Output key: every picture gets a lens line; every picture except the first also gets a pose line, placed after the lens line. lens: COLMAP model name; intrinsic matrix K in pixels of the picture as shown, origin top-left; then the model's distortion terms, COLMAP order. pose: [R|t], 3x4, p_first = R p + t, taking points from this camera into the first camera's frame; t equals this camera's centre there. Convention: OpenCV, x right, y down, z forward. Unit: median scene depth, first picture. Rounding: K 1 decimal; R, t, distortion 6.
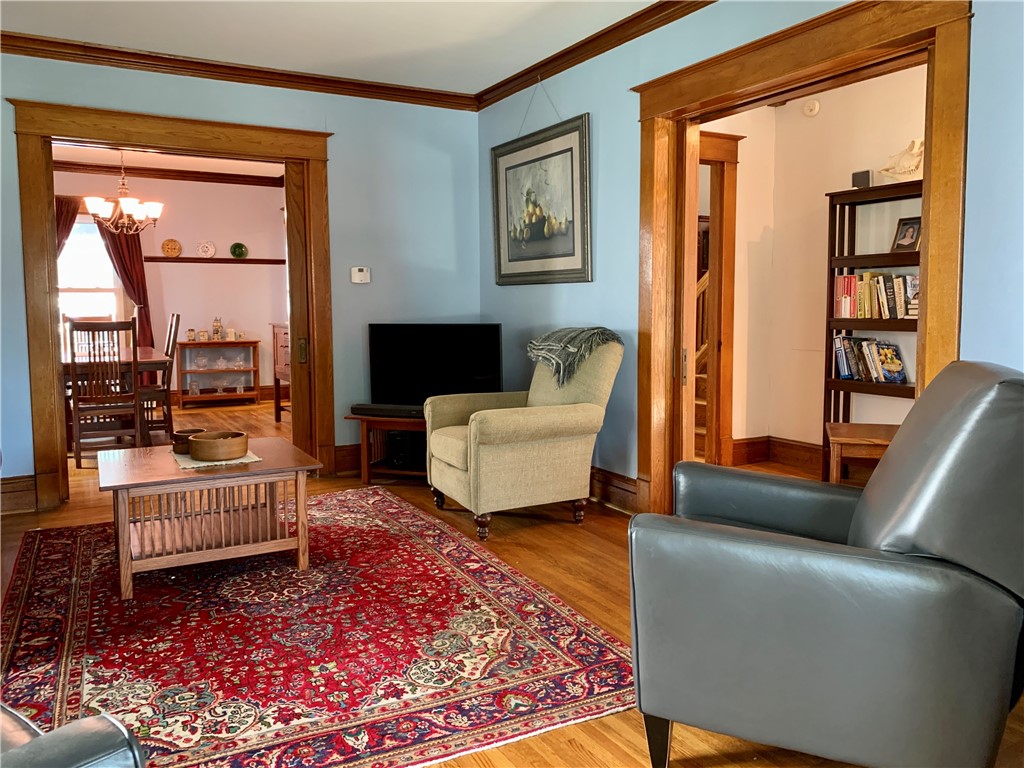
lens RADIAL K [[792.9, 0, 509.5], [0, 792.9, 370.7], [0, 0, 1]] dist [-0.006041, -0.004292]
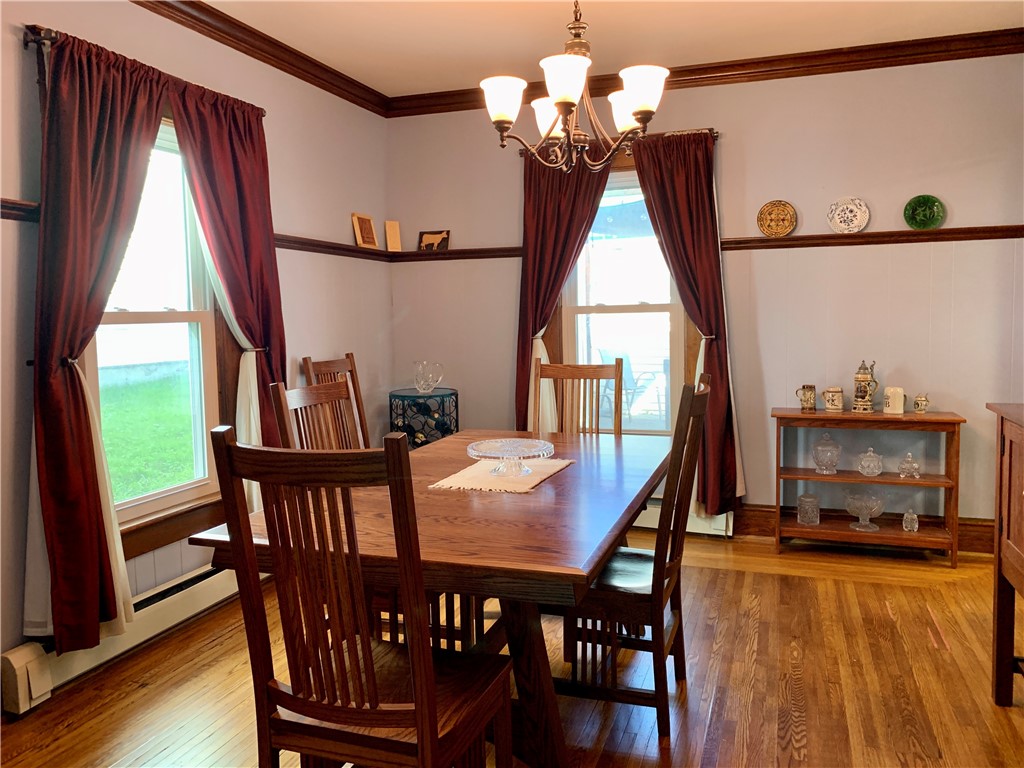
lens RADIAL K [[792.9, 0, 509.5], [0, 792.9, 370.7], [0, 0, 1]] dist [-0.006041, -0.004292]
pose [[0.664245, 0.043710, -0.746236, -0.162650], [-0.048417, 0.998708, 0.015401, -0.058911], [0.745946, 0.025901, 0.665503, 0.537866]]
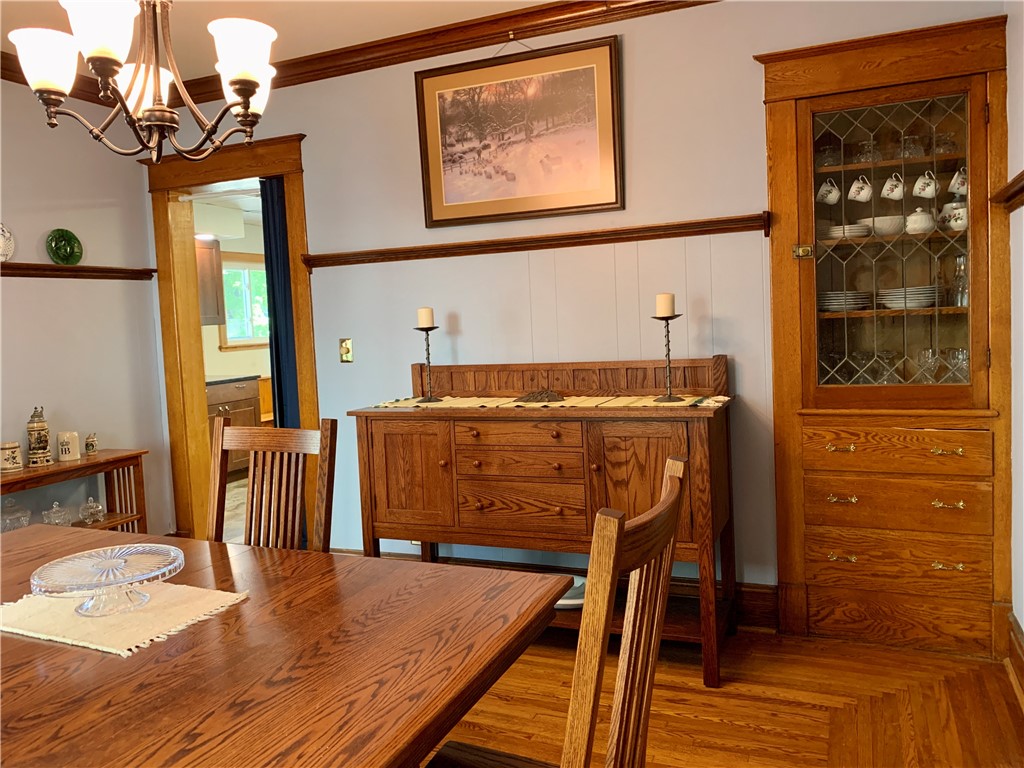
lens RADIAL K [[792.9, 0, 509.5], [0, 792.9, 370.7], [0, 0, 1]] dist [-0.006041, -0.004292]
pose [[0.787936, -0.078905, 0.610681, -0.421087], [0.099570, 0.995031, 0.000095, -0.062186], [-0.607654, 0.060731, 0.791877, 0.525704]]
